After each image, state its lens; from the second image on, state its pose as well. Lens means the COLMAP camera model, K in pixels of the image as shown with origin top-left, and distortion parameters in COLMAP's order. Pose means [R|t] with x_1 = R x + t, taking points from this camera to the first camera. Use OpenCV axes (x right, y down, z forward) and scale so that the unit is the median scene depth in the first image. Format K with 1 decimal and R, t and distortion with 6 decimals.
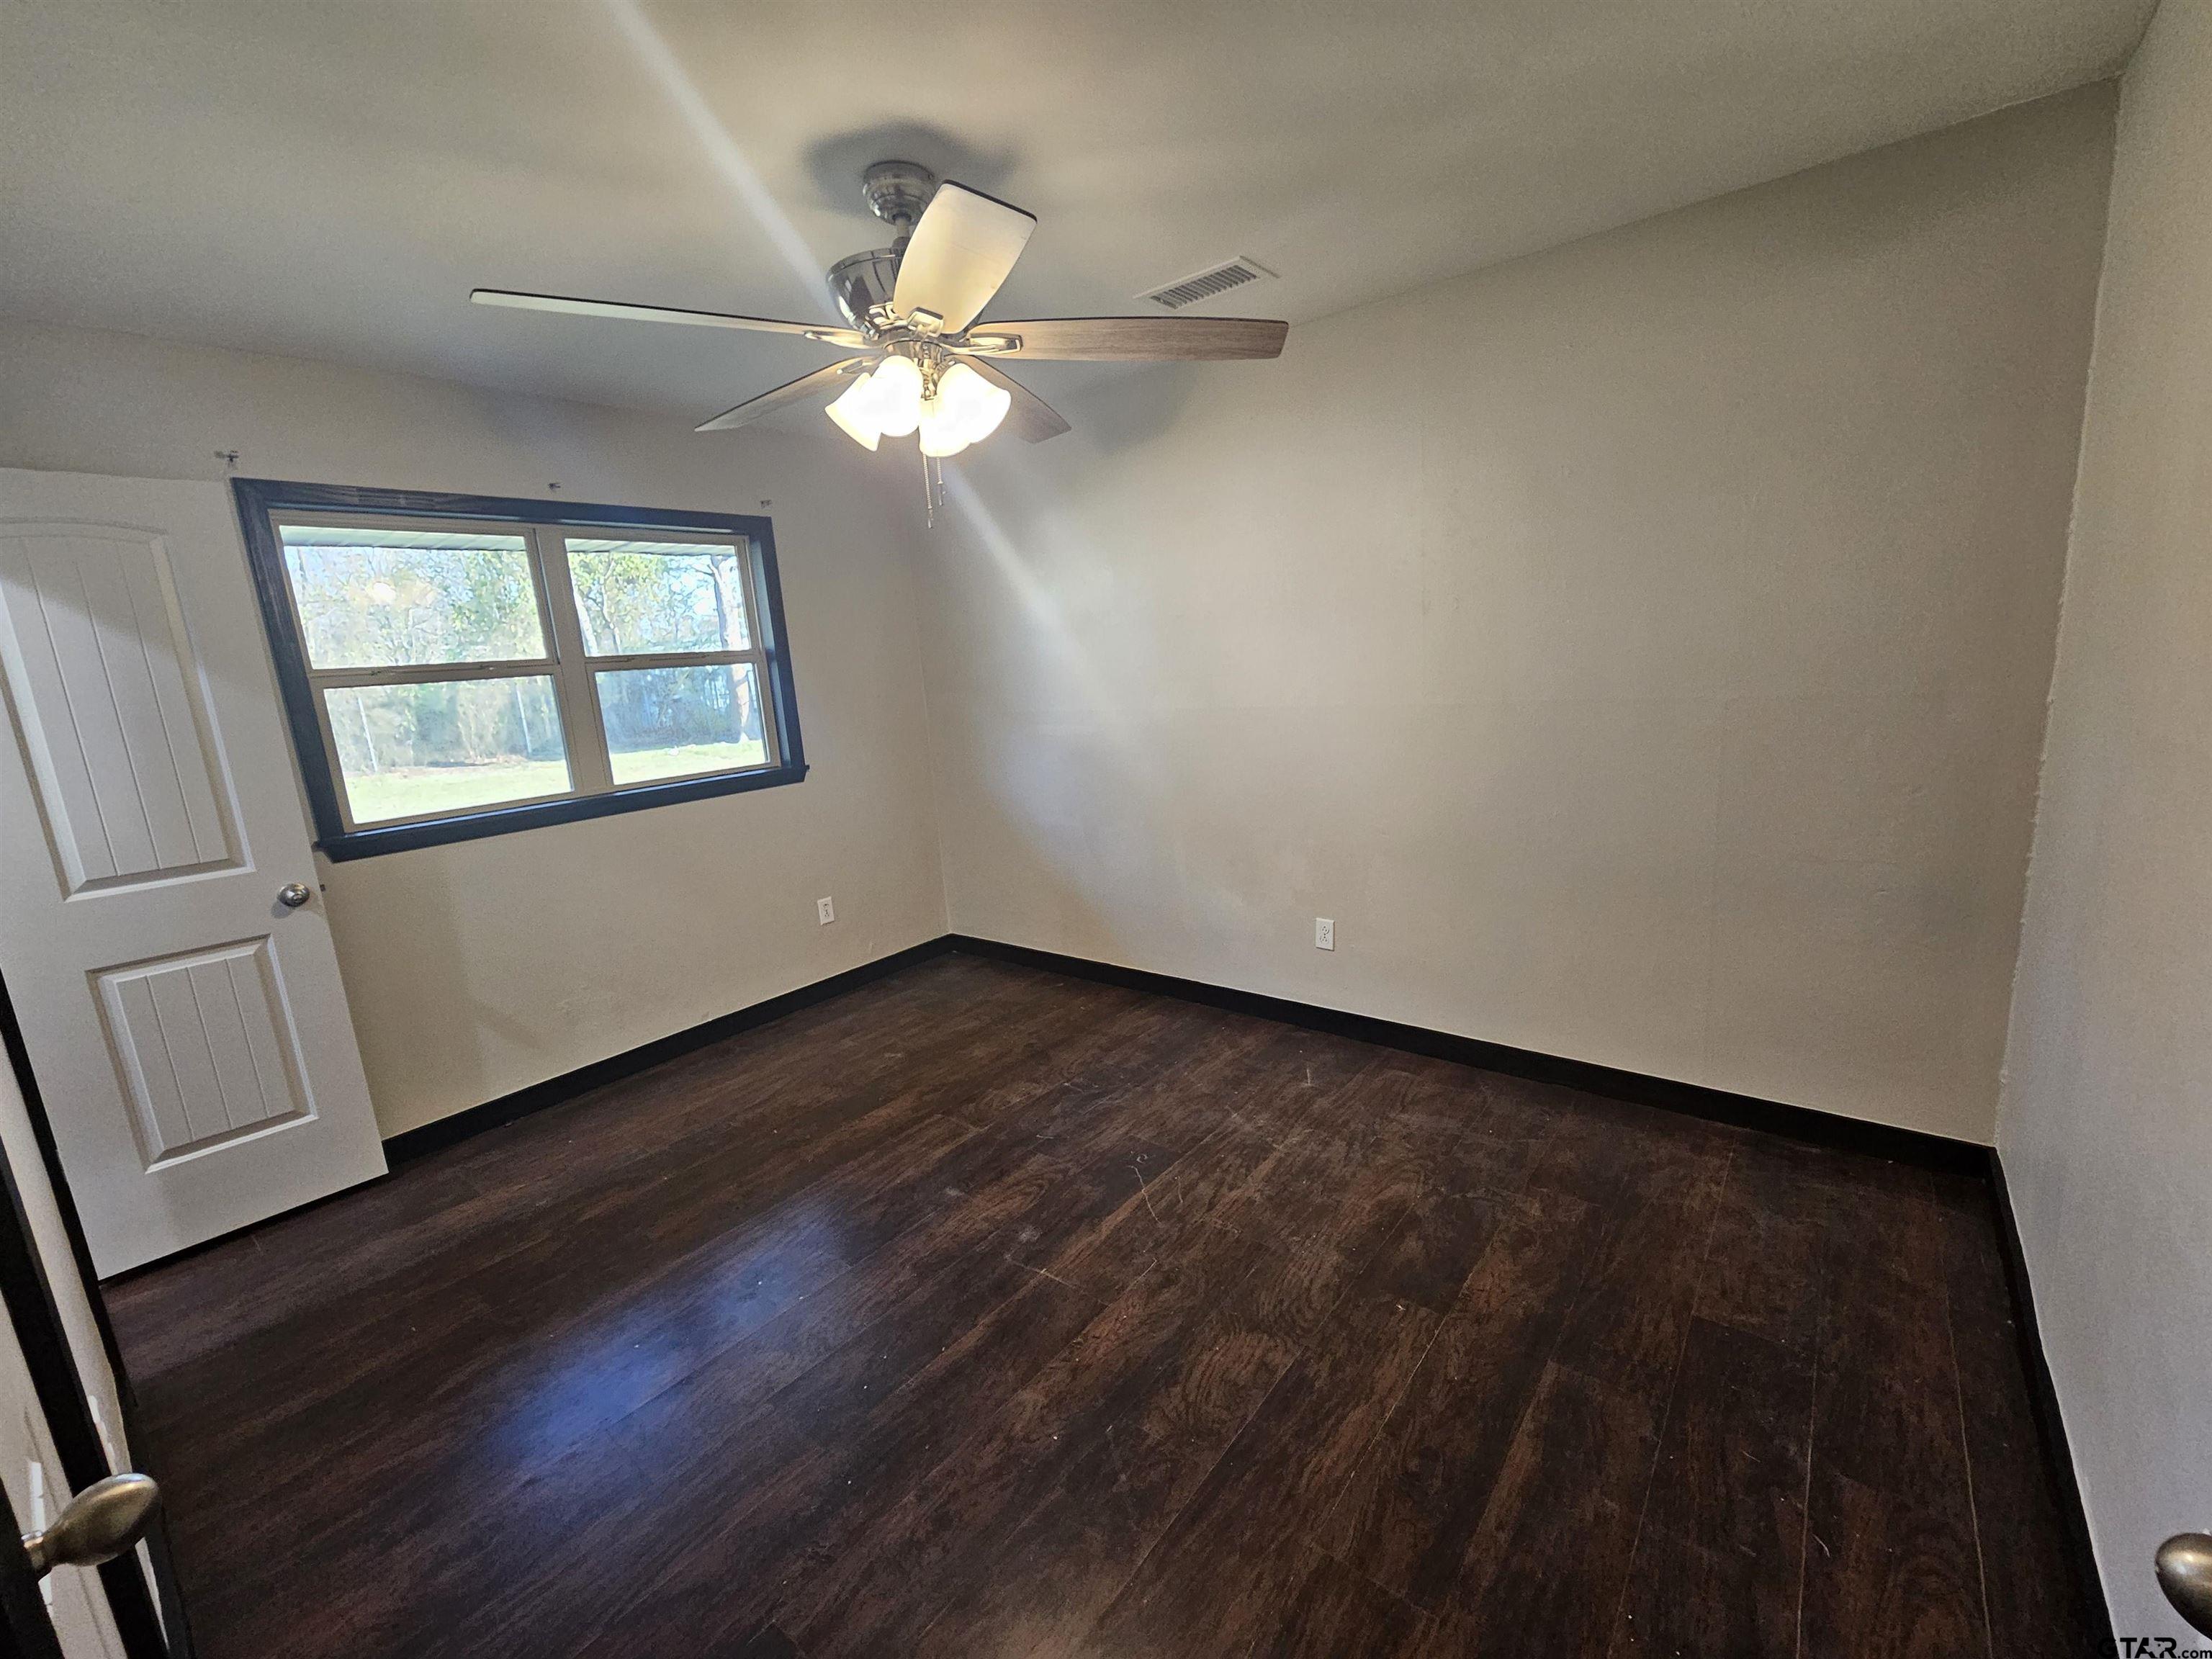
lens RADIAL K [[907.6, 0, 1111.6], [0, 907.6, 839.3], [0, 0, 1]] dist [-0.017385, -0.000175]
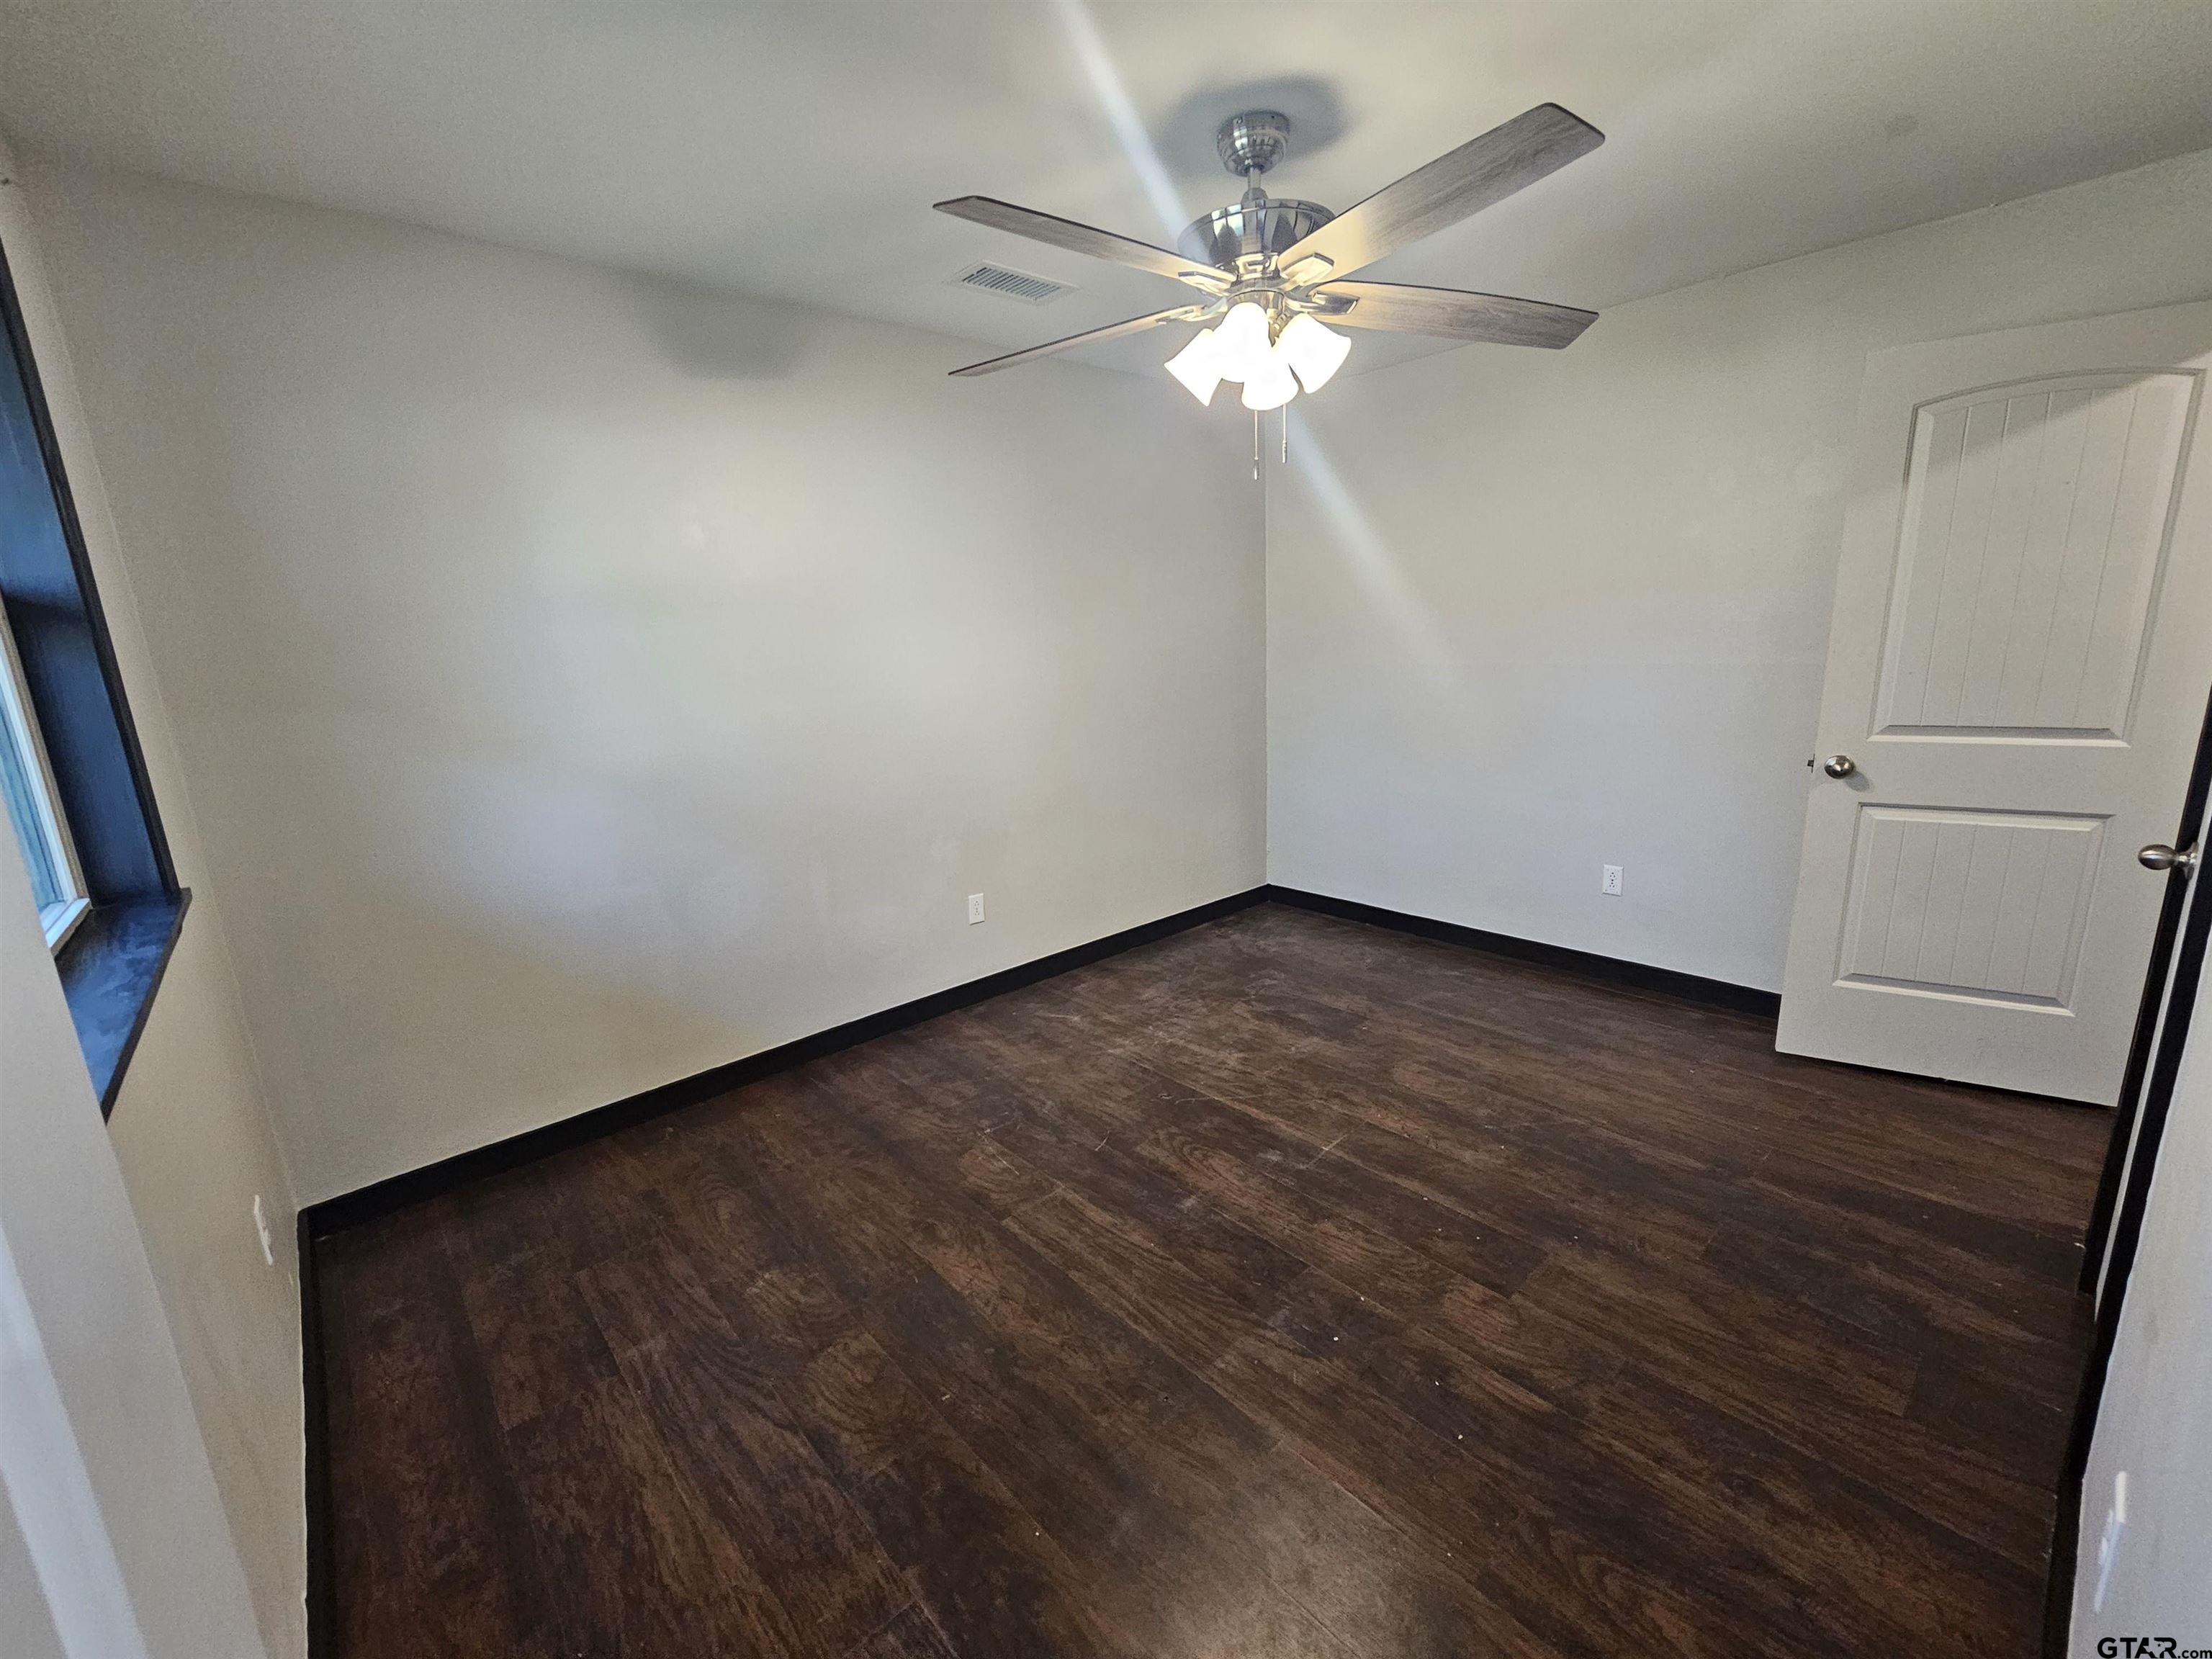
lens RADIAL K [[907.6, 0, 1111.6], [0, 907.6, 839.3], [0, 0, 1]] dist [-0.017385, -0.000175]
pose [[0.170652, -0.167826, 0.970934, -0.988908], [0.231160, 0.964706, 0.126121, -0.093492], [-0.957832, 0.202918, 0.203424, 0.795906]]
